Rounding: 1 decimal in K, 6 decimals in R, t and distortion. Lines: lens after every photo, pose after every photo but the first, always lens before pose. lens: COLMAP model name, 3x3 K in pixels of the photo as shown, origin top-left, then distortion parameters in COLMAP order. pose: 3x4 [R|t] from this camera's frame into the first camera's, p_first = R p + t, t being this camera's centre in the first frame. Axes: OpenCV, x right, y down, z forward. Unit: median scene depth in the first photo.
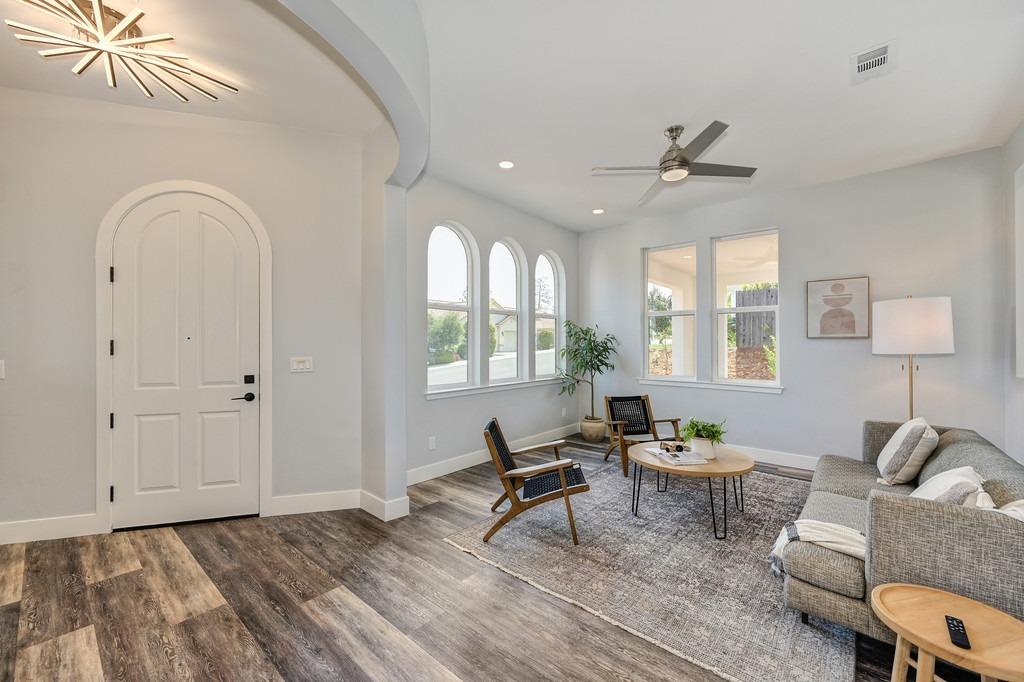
lens RADIAL K [[407.7, 0, 512.0], [0, 407.7, 341.0], [0, 0, 1]] dist [-0.000182, -0.000227]
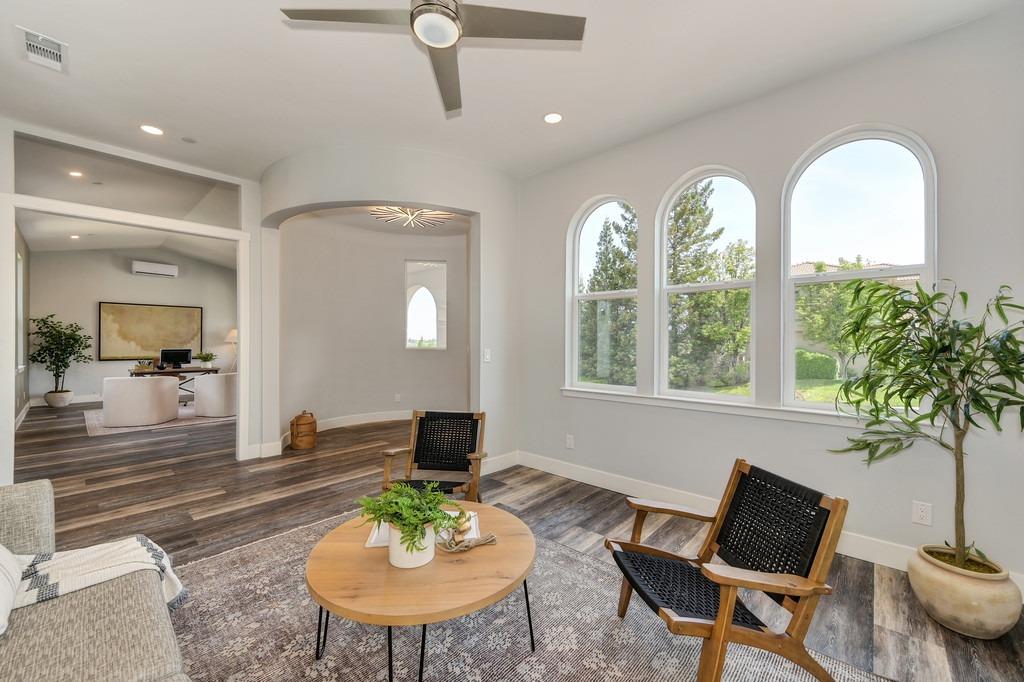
lens RADIAL K [[399.7, 0, 512.0], [0, 399.7, 341.0], [0, 0, 1]] dist [0.000236, -0.000269]
pose [[-0.027225, -0.001336, -0.999628, 0.716129], [0.005525, 0.999984, -0.001487, 0.012536], [0.999614, -0.005563, -0.027217, 0.848059]]
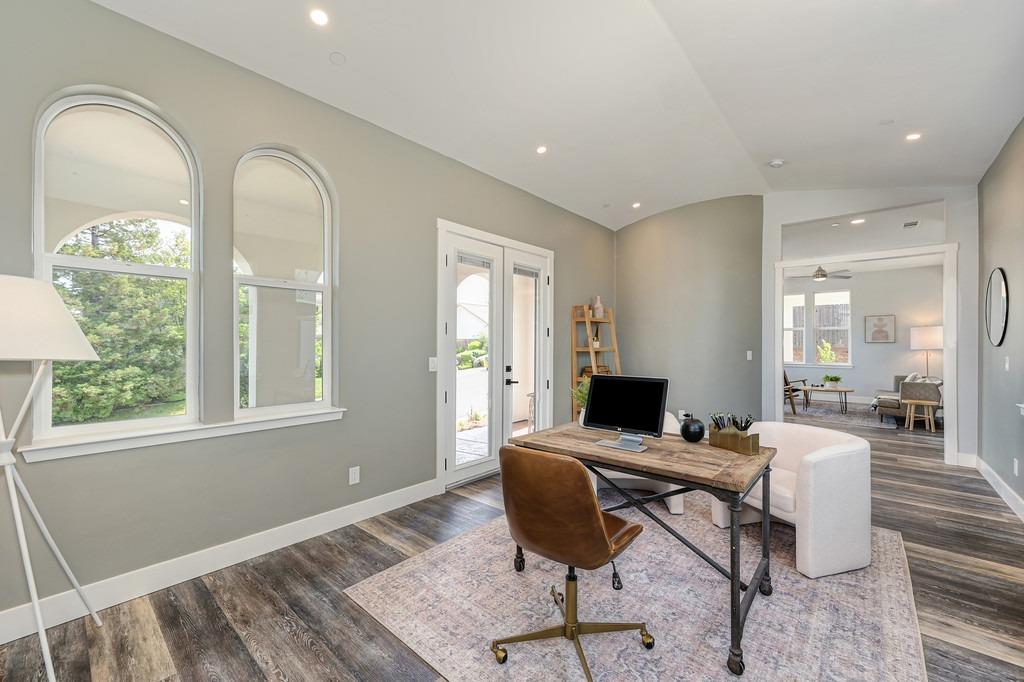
lens RADIAL K [[398.4, 0, 537.5], [0, 398.4, 341.6], [0, 0, 1]] dist [0.028219, -0.000038]
pose [[0.999790, -0.001435, 0.020424, -1.087612], [0.001488, 0.999996, -0.002565, -0.008656], [-0.020421, 0.002594, 0.999788, -1.148129]]
